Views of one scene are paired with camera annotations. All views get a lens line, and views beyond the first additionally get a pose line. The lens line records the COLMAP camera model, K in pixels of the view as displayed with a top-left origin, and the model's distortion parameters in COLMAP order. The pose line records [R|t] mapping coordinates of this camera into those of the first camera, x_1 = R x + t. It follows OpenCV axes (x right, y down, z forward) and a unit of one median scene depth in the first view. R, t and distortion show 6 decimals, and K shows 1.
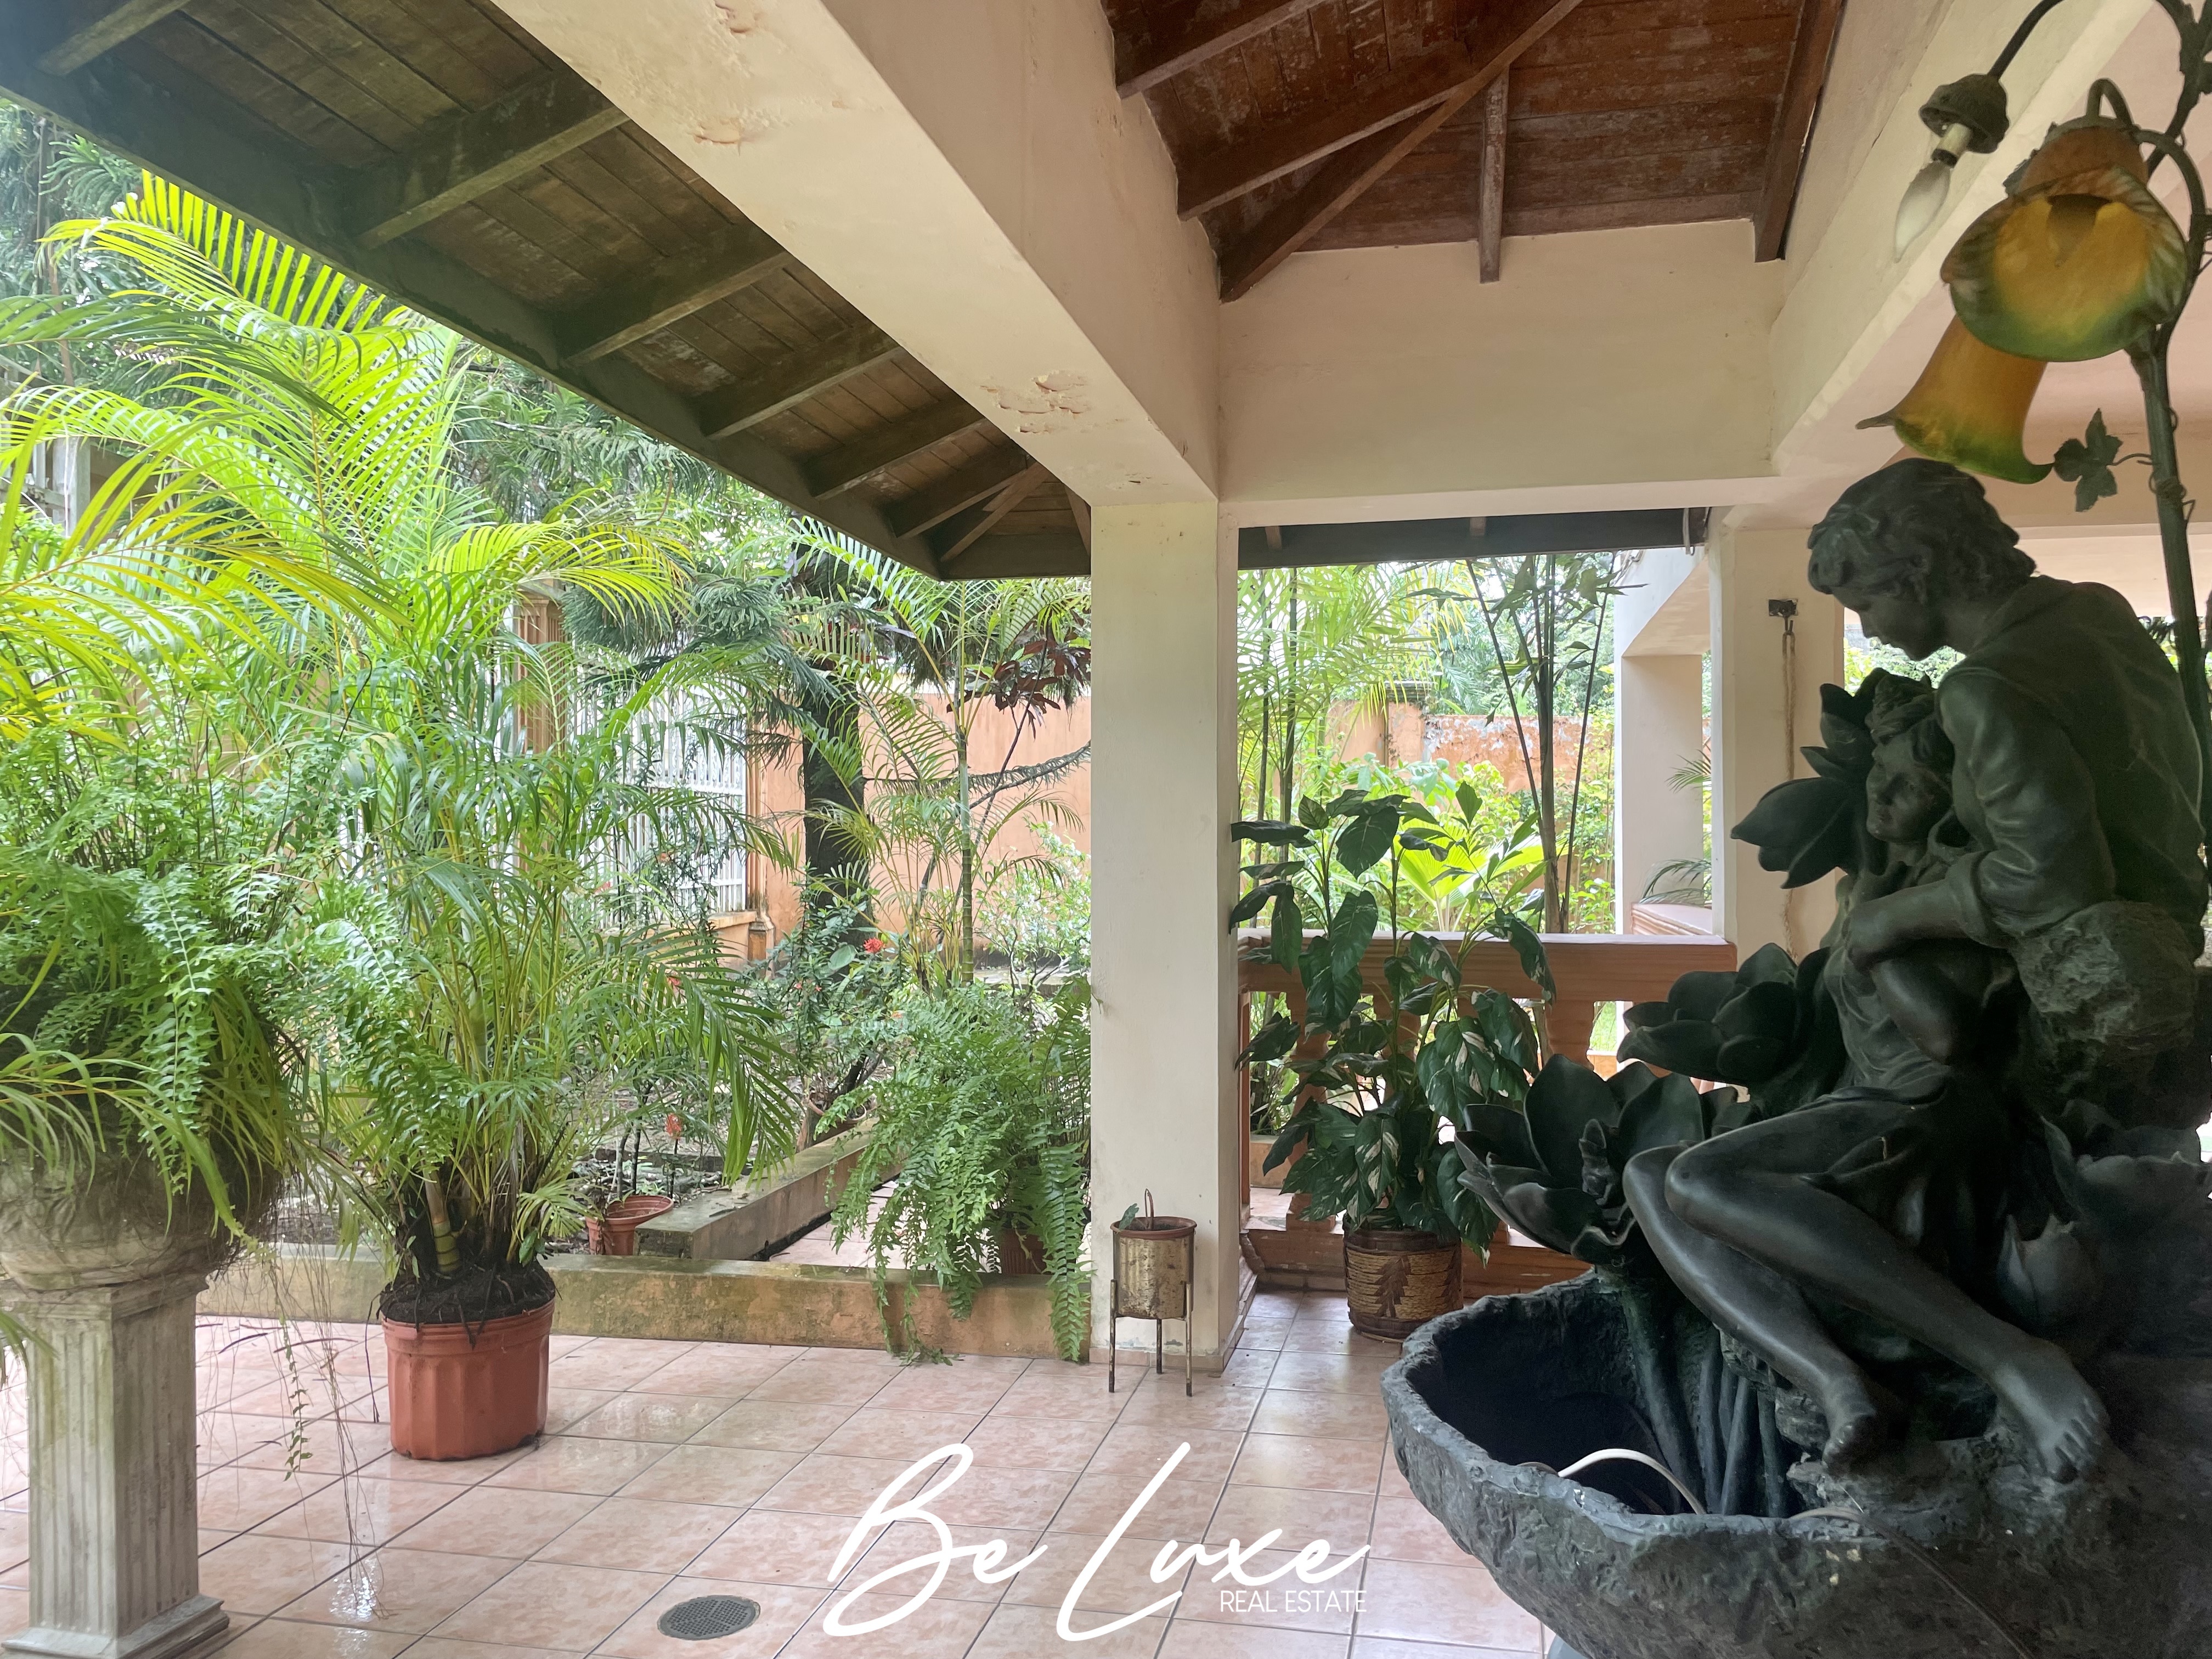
lens RADIAL K [[1659.4, 0, 1104.3], [0, 1659.4, 841.0], [0, 0, 1]] dist [0.011490, 0.003781]
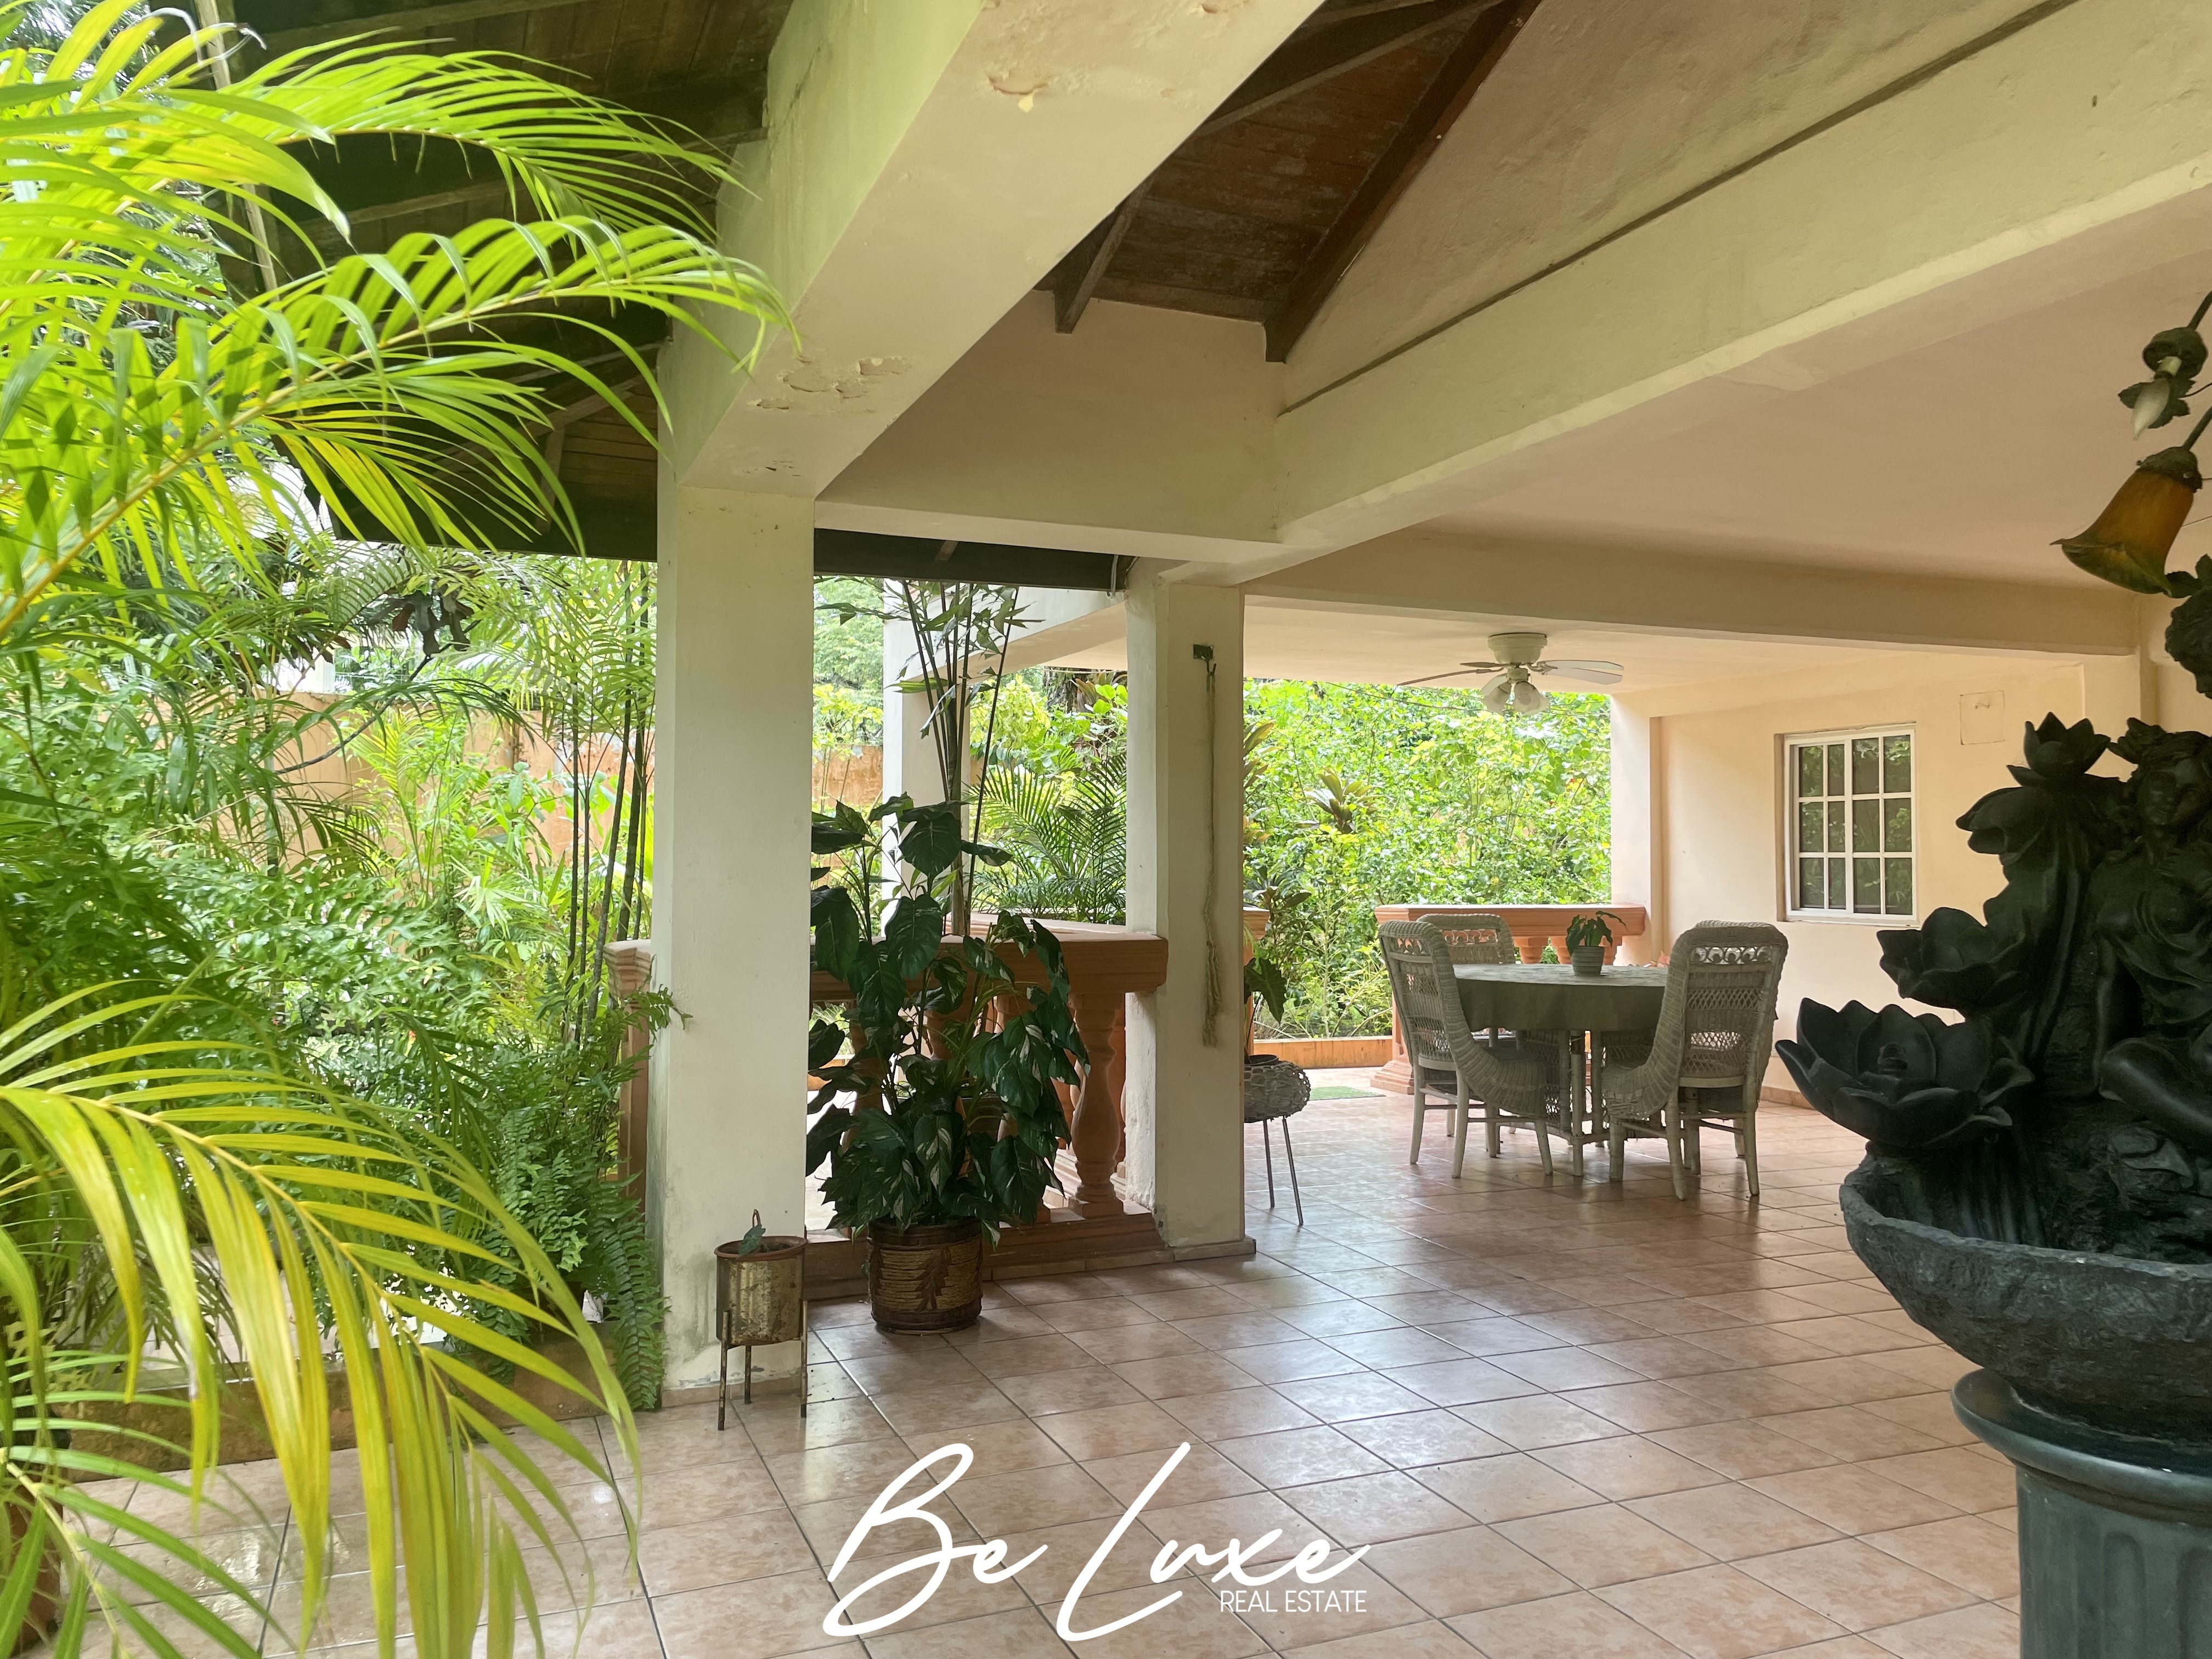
lens RADIAL K [[1659.4, 0, 1106.8], [0, 1659.4, 823.6], [0, 0, 1]] dist [0.011490, 0.003781]
pose [[0.813894, 0.013784, 0.580850, -0.354687], [-0.001022, 0.999751, -0.022293, 0.008854], [-0.581013, 0.017551, 0.813705, 0.098650]]
